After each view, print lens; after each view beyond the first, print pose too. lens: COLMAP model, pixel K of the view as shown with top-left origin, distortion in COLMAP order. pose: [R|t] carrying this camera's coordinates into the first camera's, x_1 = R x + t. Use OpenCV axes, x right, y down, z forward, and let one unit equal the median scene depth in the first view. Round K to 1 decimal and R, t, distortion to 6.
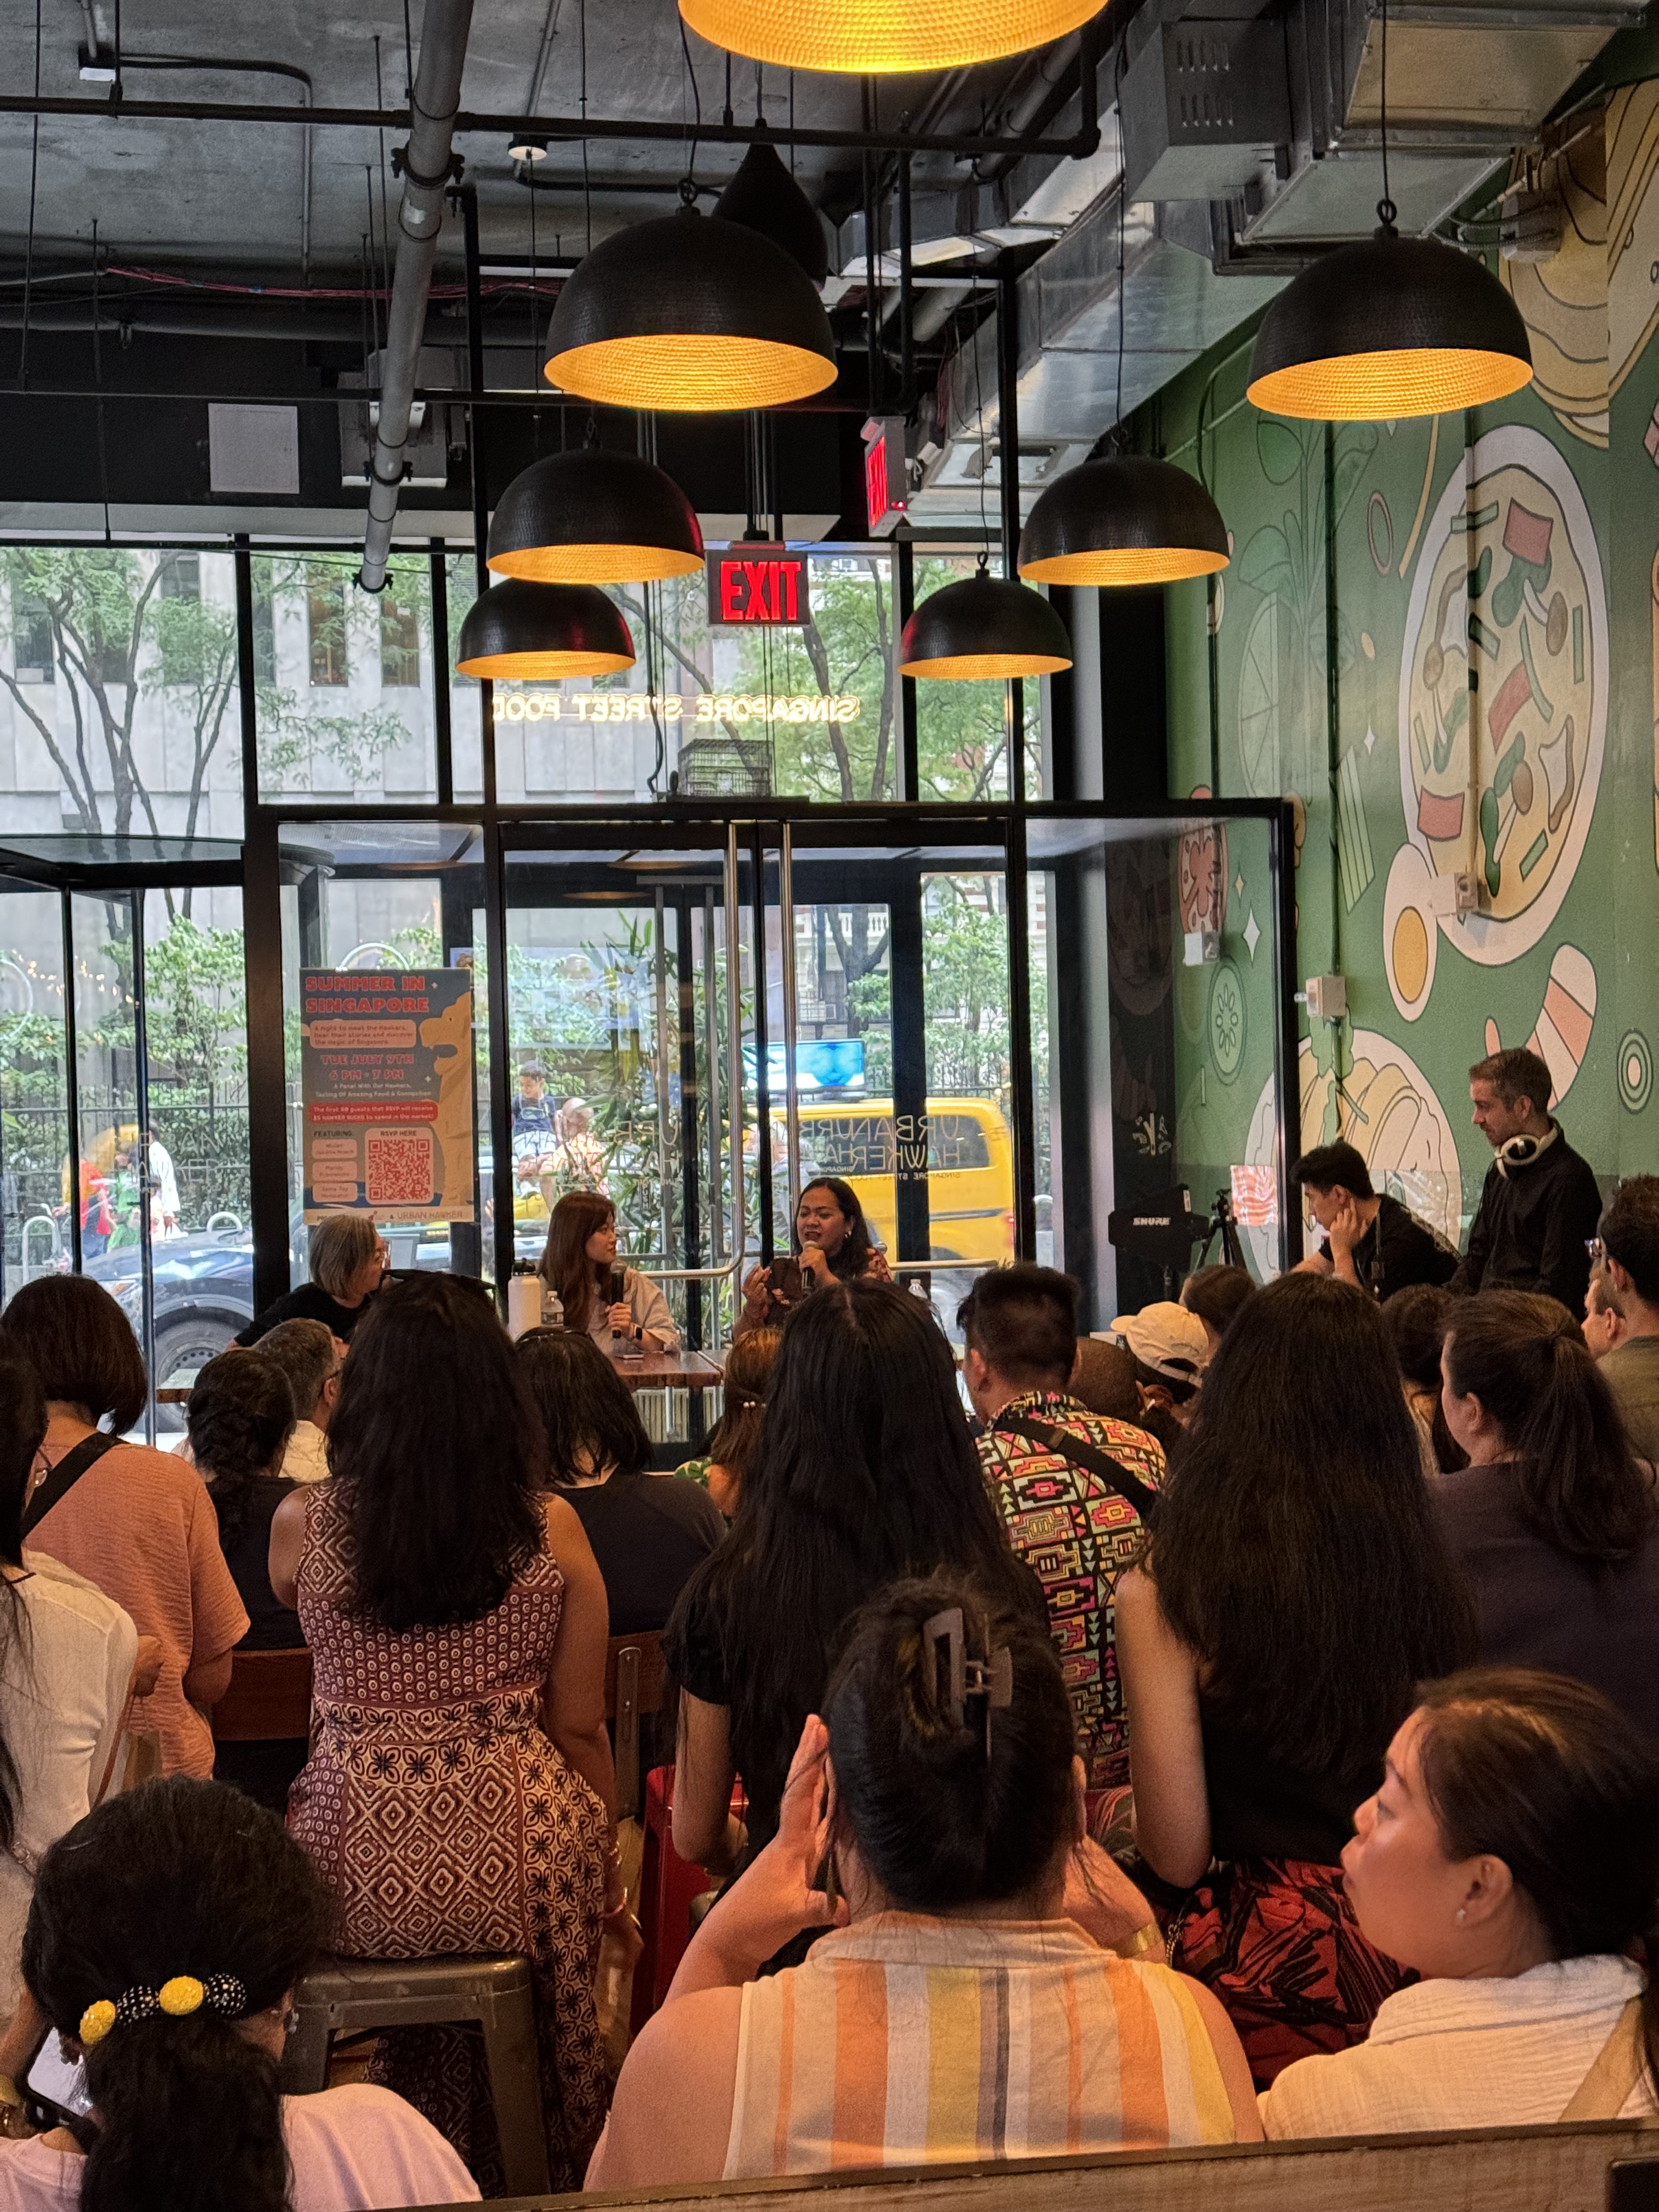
lens RADIAL K [[3010.9, 0, 838.6], [0, 3010.9, 1107.4], [0, 0, 1]] dist [0.092084, 0.000000]
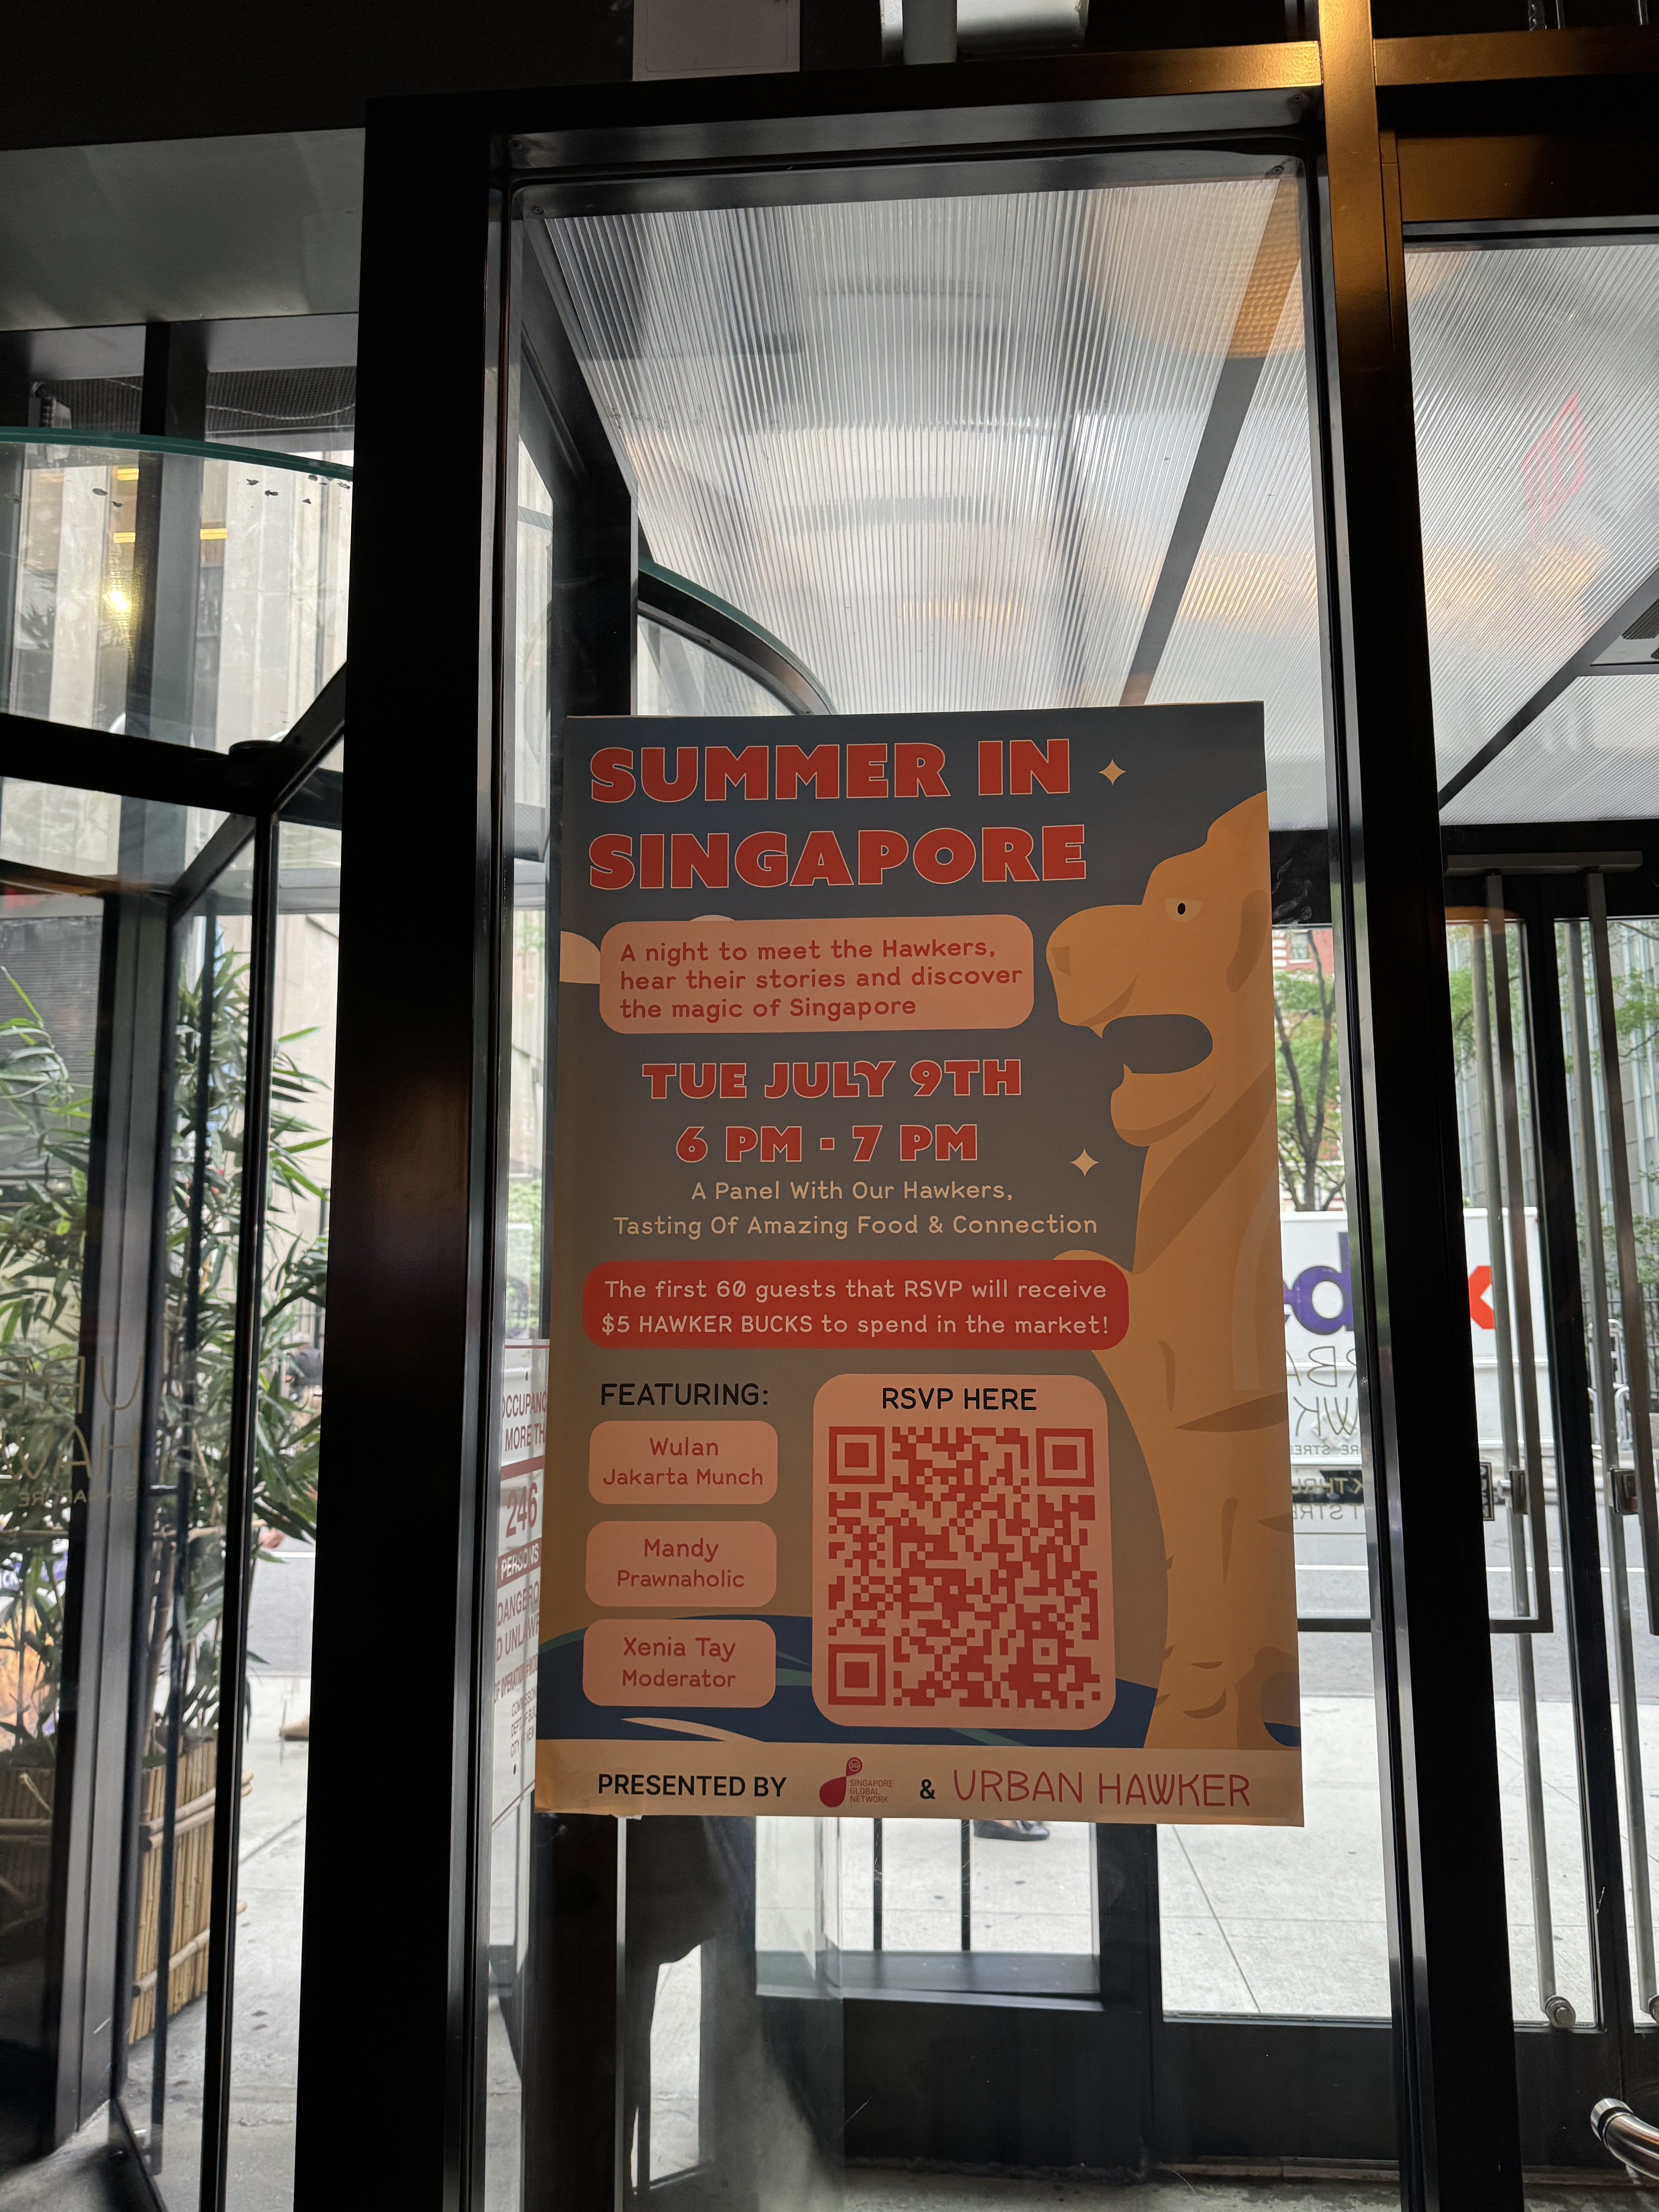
lens RADIAL K [[1528.0, 0, 835.0], [0, 1528.0, 1104.6], [0, 0, 1]] dist [0.079504, -0.098072]
pose [[0.967865, -0.018120, -0.250815, -0.125523], [-0.015424, 0.991245, -0.131129, 0.001904], [0.250995, 0.130784, 0.959113, 0.884664]]
